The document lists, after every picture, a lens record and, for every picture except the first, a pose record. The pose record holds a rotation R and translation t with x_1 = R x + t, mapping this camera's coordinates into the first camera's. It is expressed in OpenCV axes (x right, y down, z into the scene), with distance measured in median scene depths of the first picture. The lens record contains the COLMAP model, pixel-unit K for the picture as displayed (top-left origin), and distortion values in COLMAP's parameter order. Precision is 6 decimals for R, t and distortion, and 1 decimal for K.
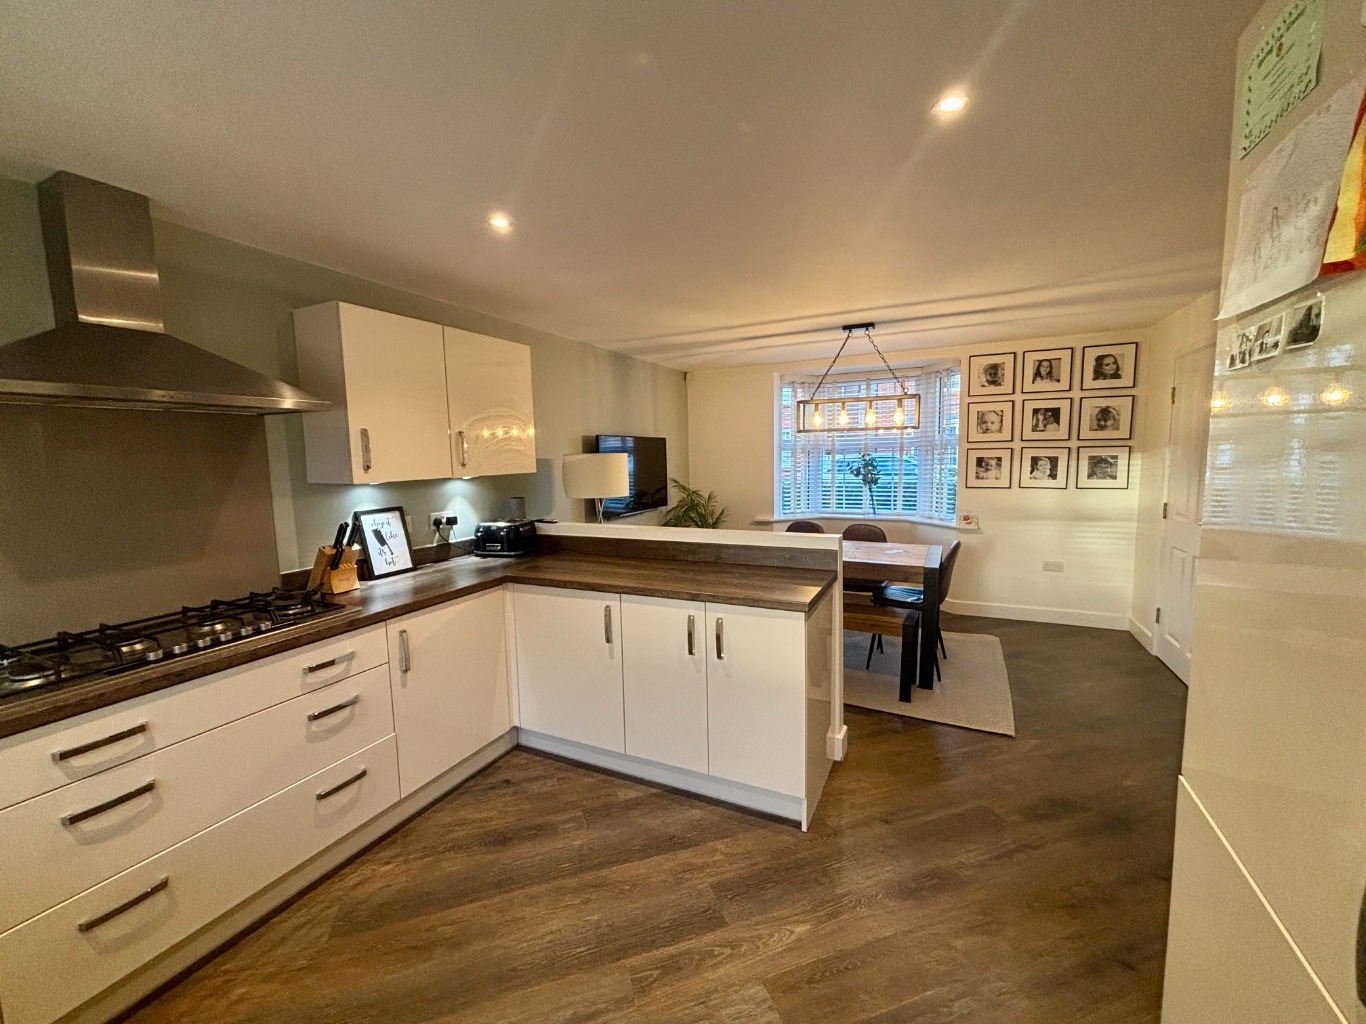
lens RADIAL K [[551.6, 0, 685.9], [0, 551.6, 510.2], [0, 0, 1]] dist [-0.003494, -0.000293]
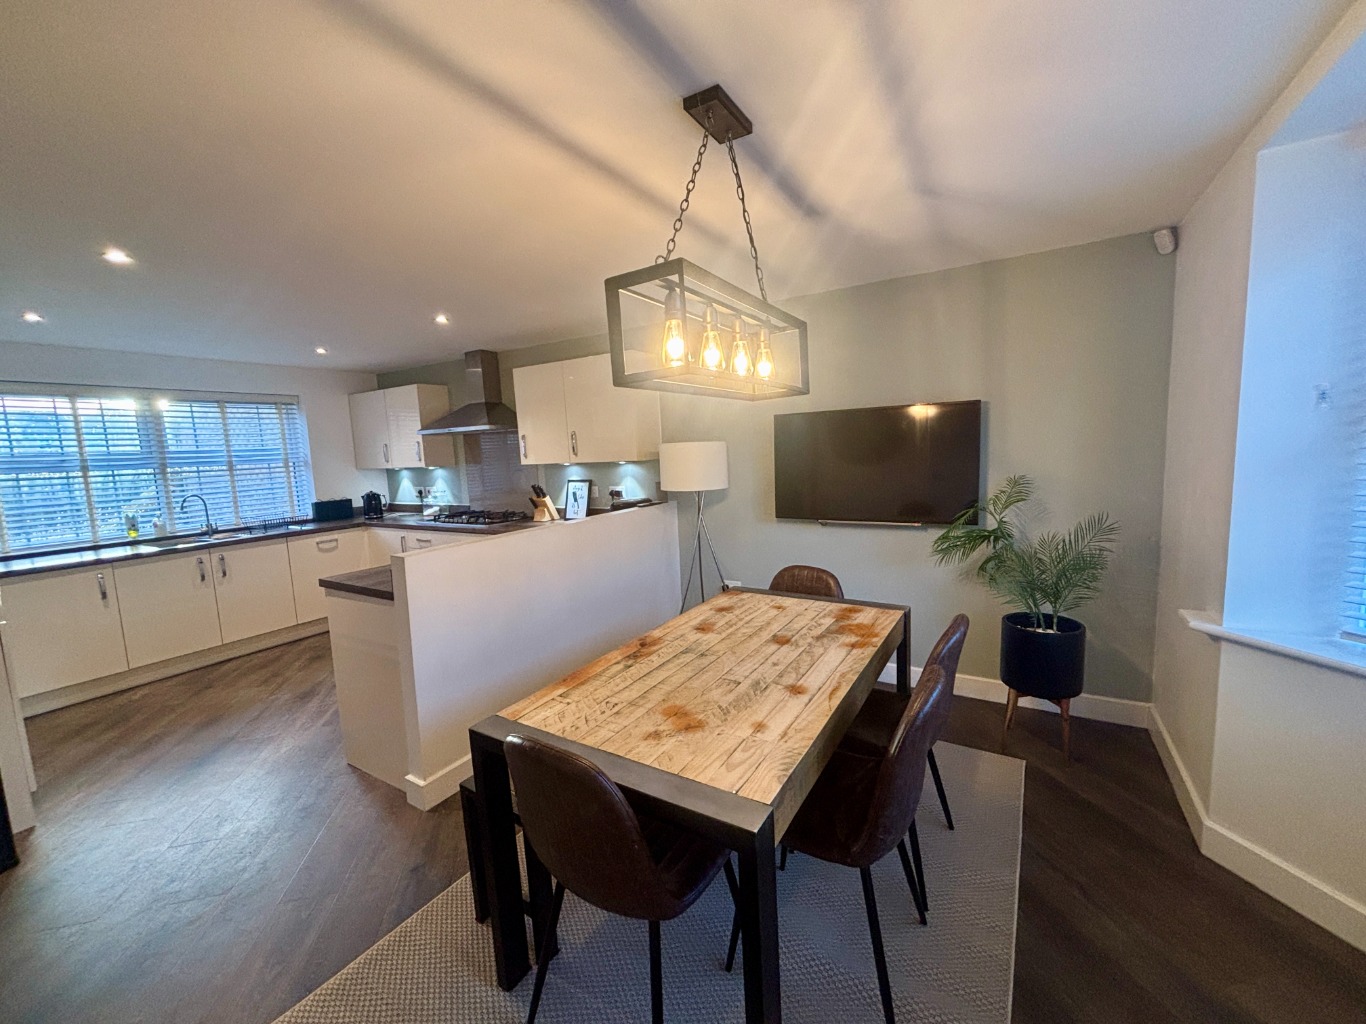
lens RADIAL K [[551.6, 0, 685.8], [0, 551.6, 512.2], [0, 0, 1]] dist [-0.003494, -0.000293]
pose [[-0.091322, 0.142011, -0.985643, 1.038620], [-0.062493, 0.987011, 0.147998, -0.169071], [0.993859, 0.075111, -0.081261, 1.456338]]
